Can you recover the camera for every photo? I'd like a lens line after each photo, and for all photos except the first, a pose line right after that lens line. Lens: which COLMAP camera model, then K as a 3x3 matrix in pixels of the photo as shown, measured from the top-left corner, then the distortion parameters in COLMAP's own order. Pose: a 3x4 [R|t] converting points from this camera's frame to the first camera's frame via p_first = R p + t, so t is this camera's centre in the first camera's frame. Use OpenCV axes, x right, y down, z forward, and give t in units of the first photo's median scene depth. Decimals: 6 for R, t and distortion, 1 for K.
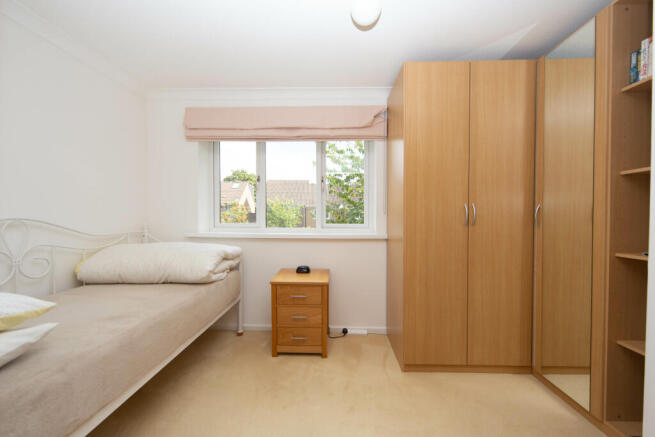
lens RADIAL K [[267.7, 0, 327.9], [0, 267.7, 217.6], [0, 0, 1]] dist [0.002102, 0.000178]
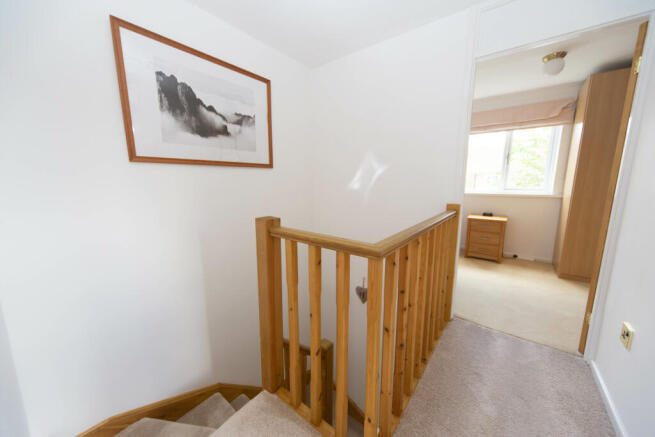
lens RADIAL K [[240.3, 0, 325.8], [0, 240.3, 217.0], [0, 0, 1]] dist [0.001466, 0.000051]
pose [[0.807915, 0.097819, -0.581124, -0.040987], [-0.014325, 0.989096, 0.146576, 0.013083], [0.589125, -0.110096, 0.800506, -0.851807]]
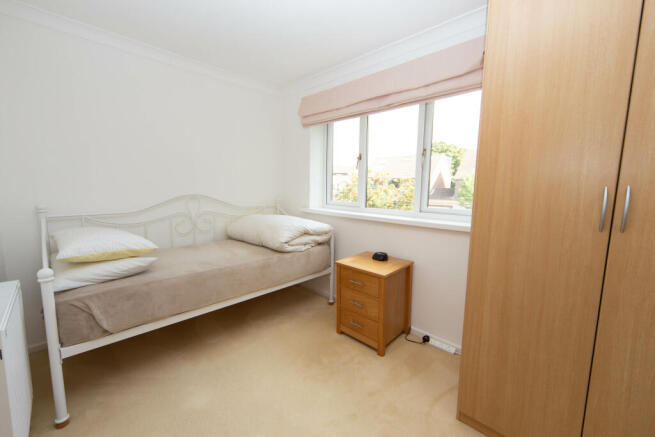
lens RADIAL K [[267.7, 0, 308.5], [0, 267.7, 218.4], [0, 0, 1]] dist [0.002102, 0.000178]
pose [[0.723571, 0.087571, -0.684673, 0.385097], [-0.020641, 0.994221, 0.105349, -0.028321], [0.689942, -0.062095, 0.721197, 0.203643]]
